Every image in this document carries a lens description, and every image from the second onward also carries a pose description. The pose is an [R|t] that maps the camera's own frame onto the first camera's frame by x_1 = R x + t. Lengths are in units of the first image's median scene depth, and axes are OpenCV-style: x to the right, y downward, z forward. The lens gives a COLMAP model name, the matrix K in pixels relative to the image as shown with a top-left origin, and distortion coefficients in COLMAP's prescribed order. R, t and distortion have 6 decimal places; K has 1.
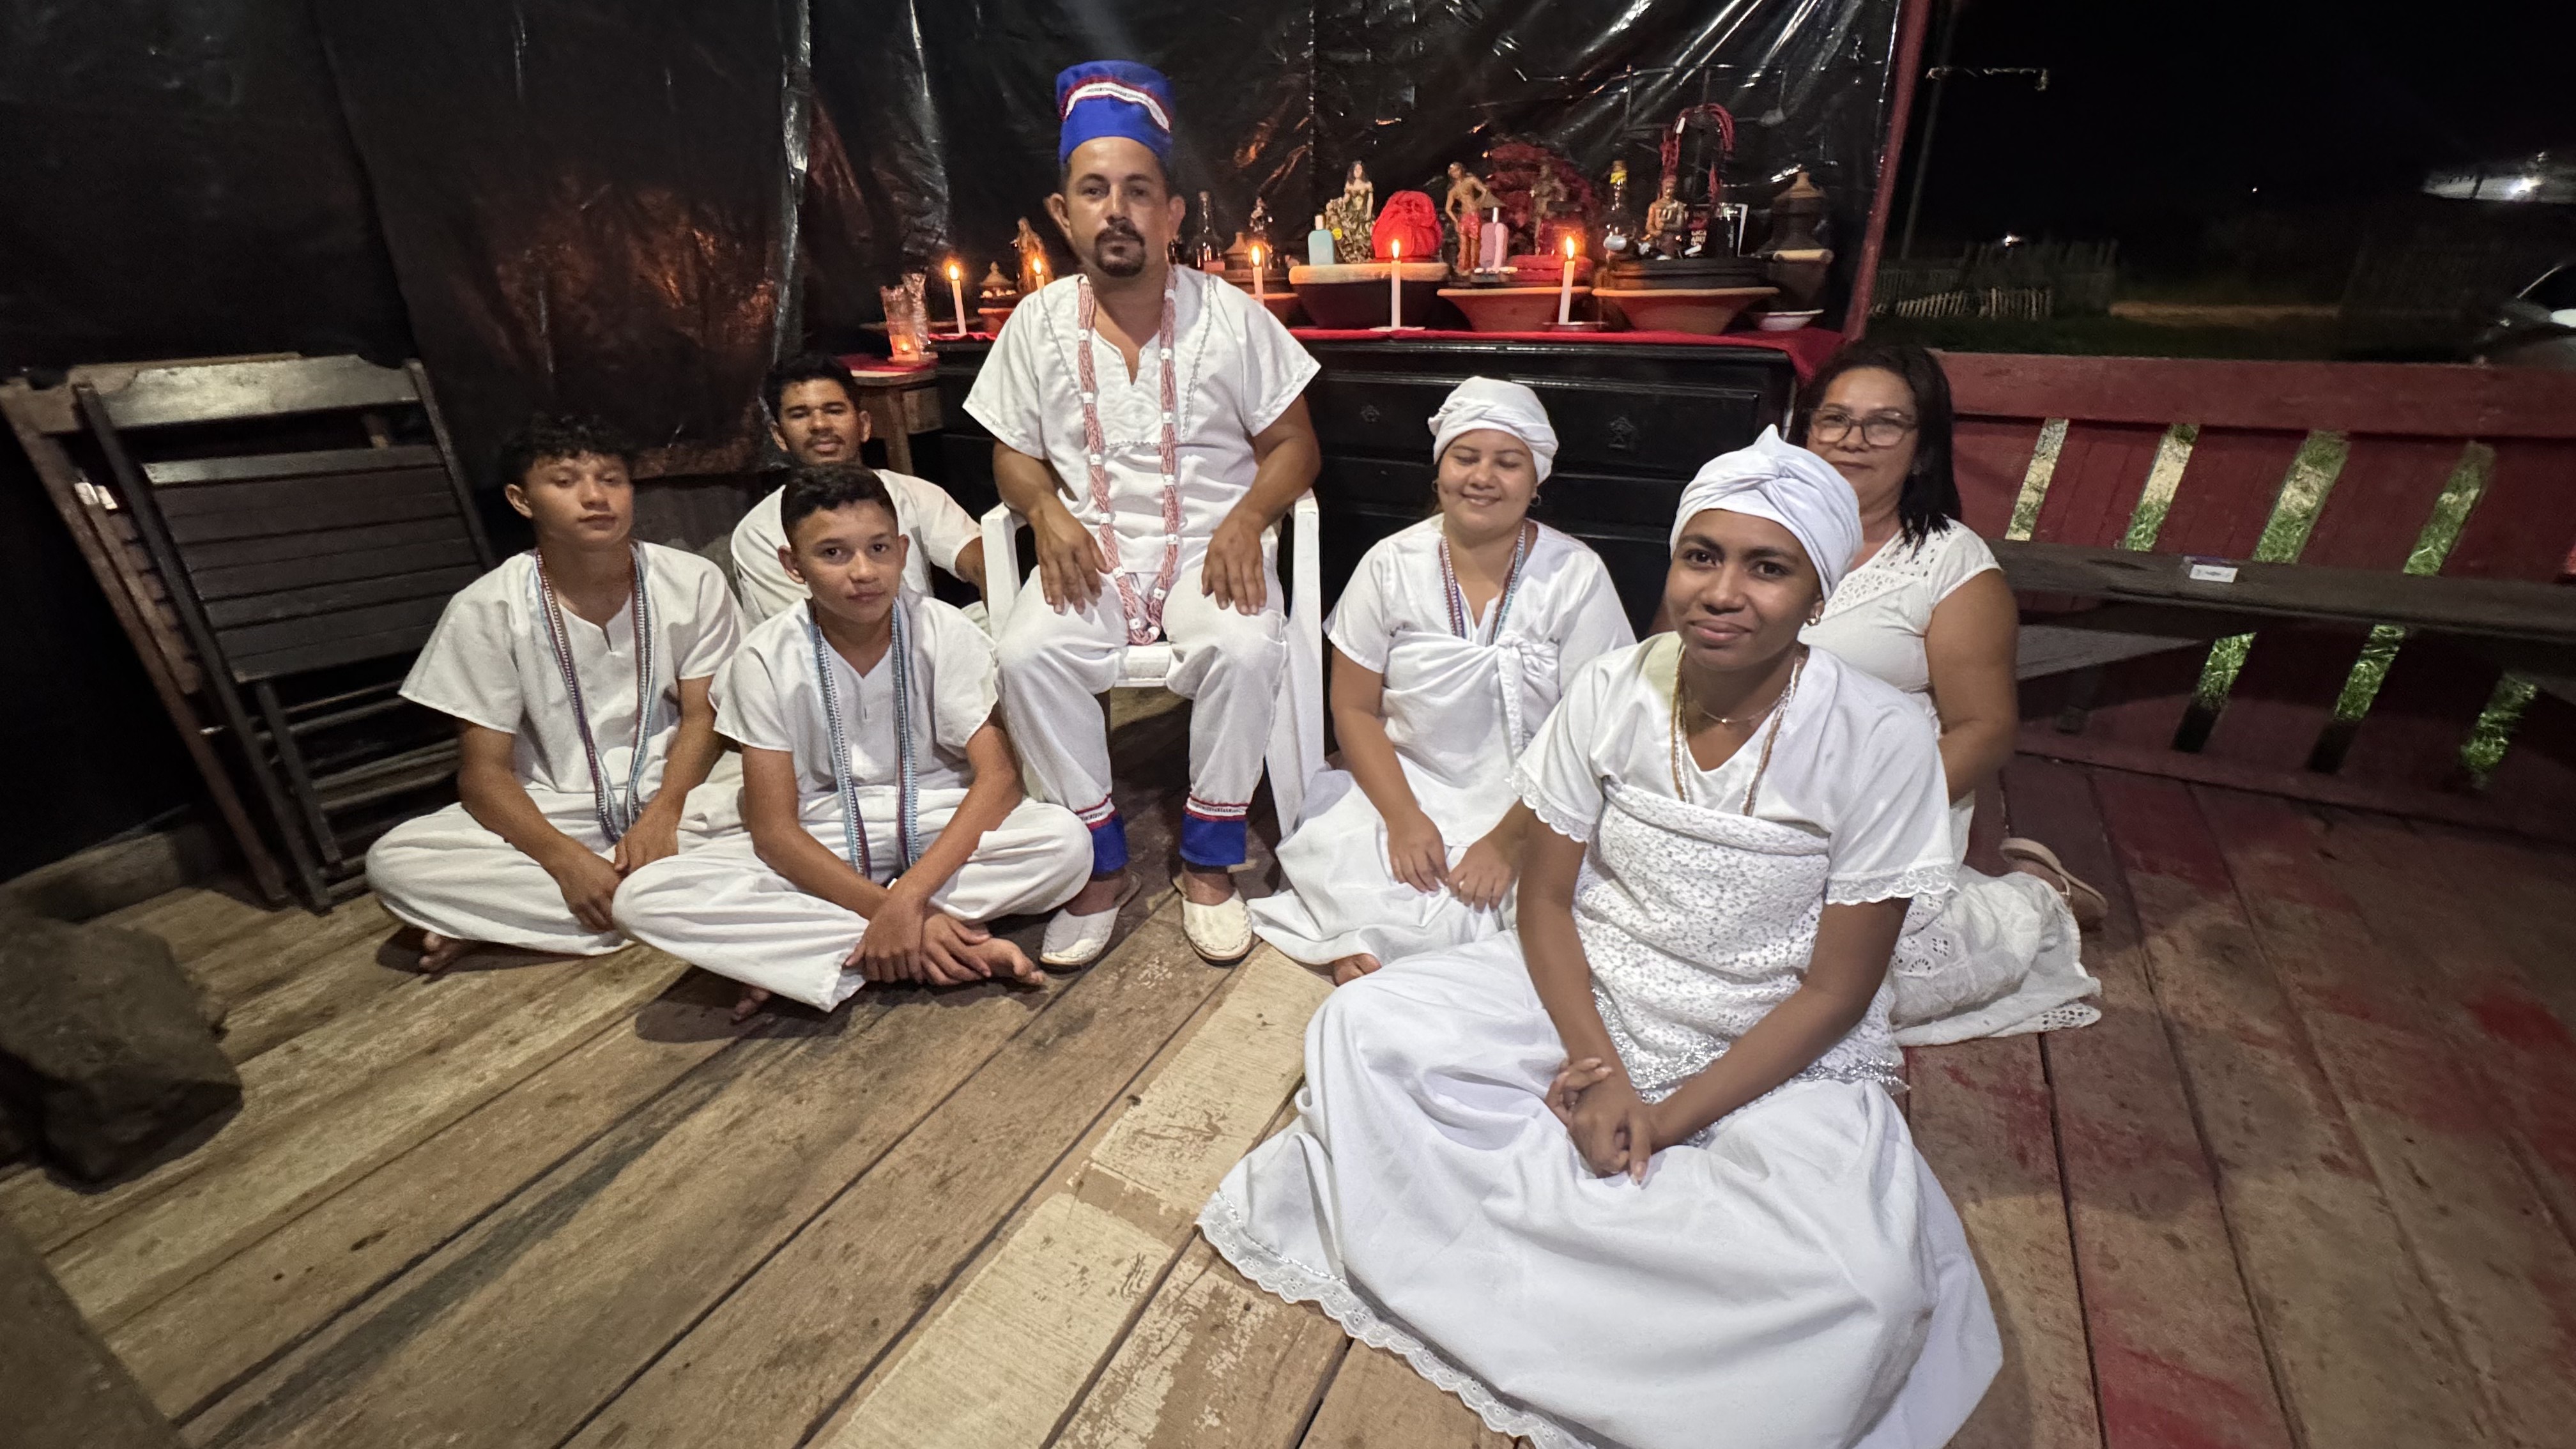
lens RADIAL K [[1039.1, 0, 1296.2], [0, 1039.1, 727.1], [0, 0, 1]] dist [-0.000617, 0.000064]
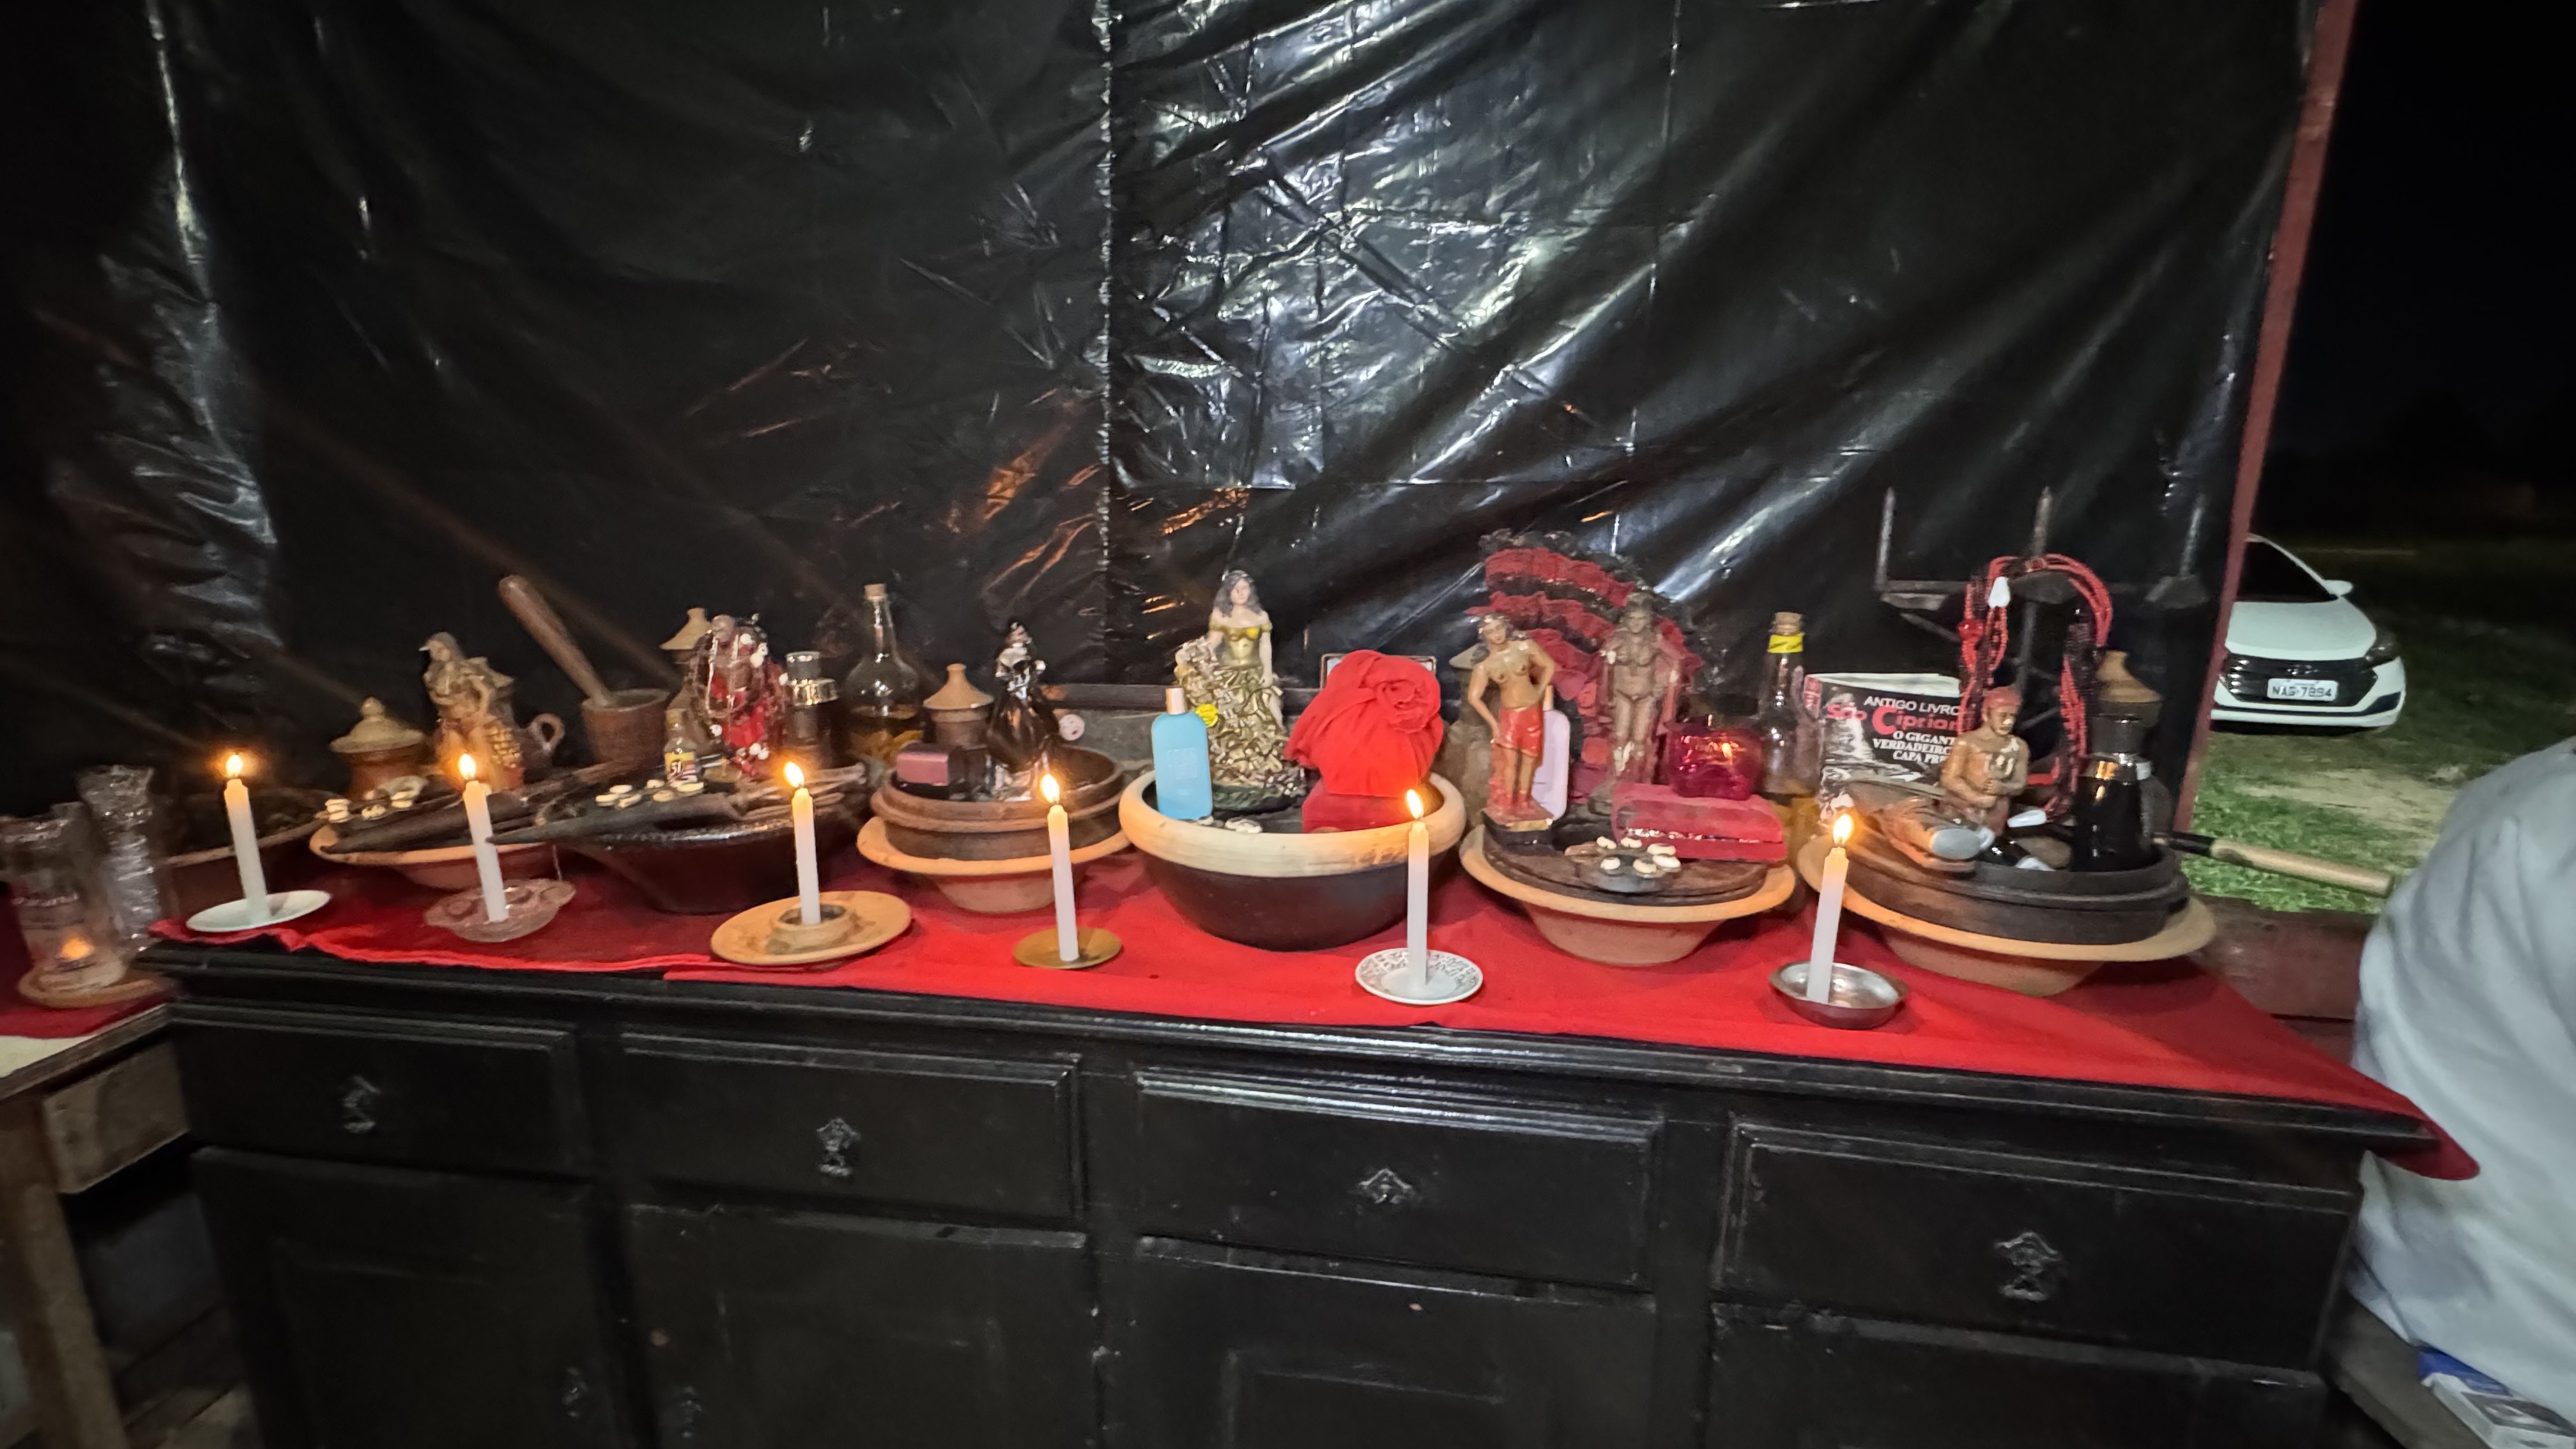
lens RADIAL K [[1134.6, 0, 1288.0], [0, 1134.6, 724.5], [0, 0, 1]] dist [-0.000757, -0.000282]
pose [[0.939666, -0.044709, 0.339158, -0.127247], [0.112409, 0.976724, -0.182685, -0.464807], [-0.323096, 0.209787, 0.922821, 0.638726]]
